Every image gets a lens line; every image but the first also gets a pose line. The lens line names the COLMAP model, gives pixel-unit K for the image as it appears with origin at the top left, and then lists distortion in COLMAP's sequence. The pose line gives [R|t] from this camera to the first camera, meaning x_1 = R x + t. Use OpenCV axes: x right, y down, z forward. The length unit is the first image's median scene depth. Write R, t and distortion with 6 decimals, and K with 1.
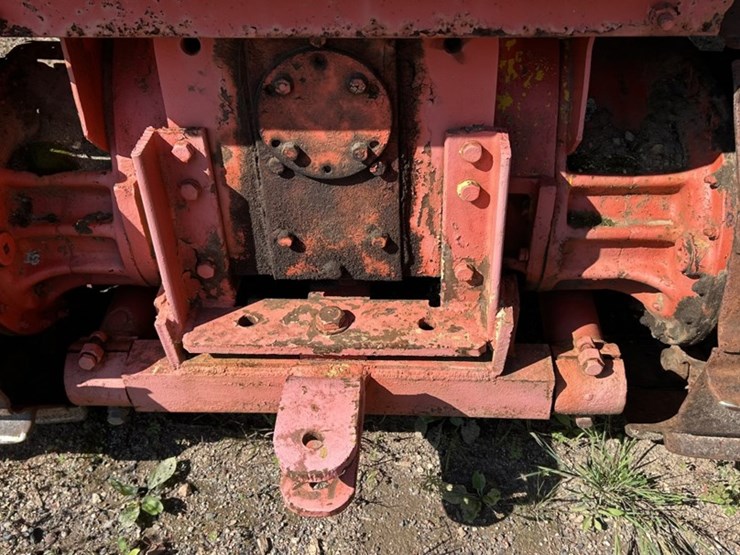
lens RADIAL K [[751.9, 0, 373.5], [0, 751.9, 272.7], [0, 0, 1]] dist [0.098207, -0.205609]
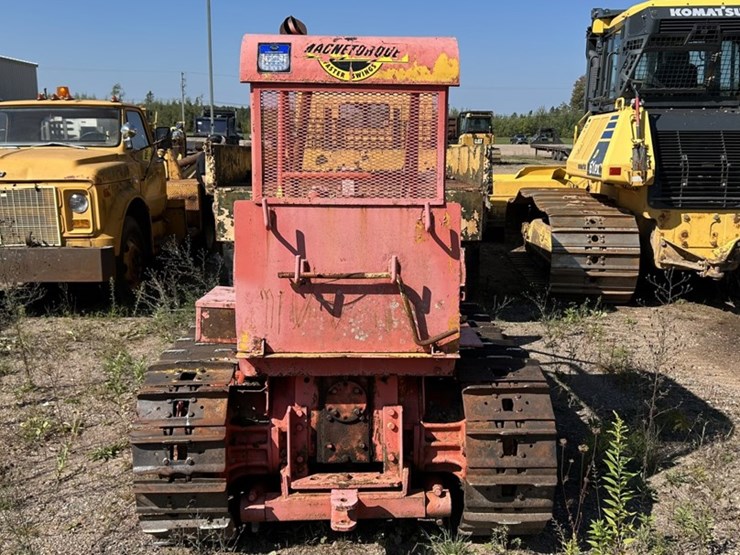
lens RADIAL K [[723.0, 0, 347.8], [0, 723.0, 276.6], [0, 0, 1]] dist [0.070038, -0.013588]
pose [[0.999163, 0.012647, 0.038907, -0.160881], [0.008178, 0.870081, -0.492841, 0.756502], [-0.040086, 0.492746, 0.869249, -1.731280]]
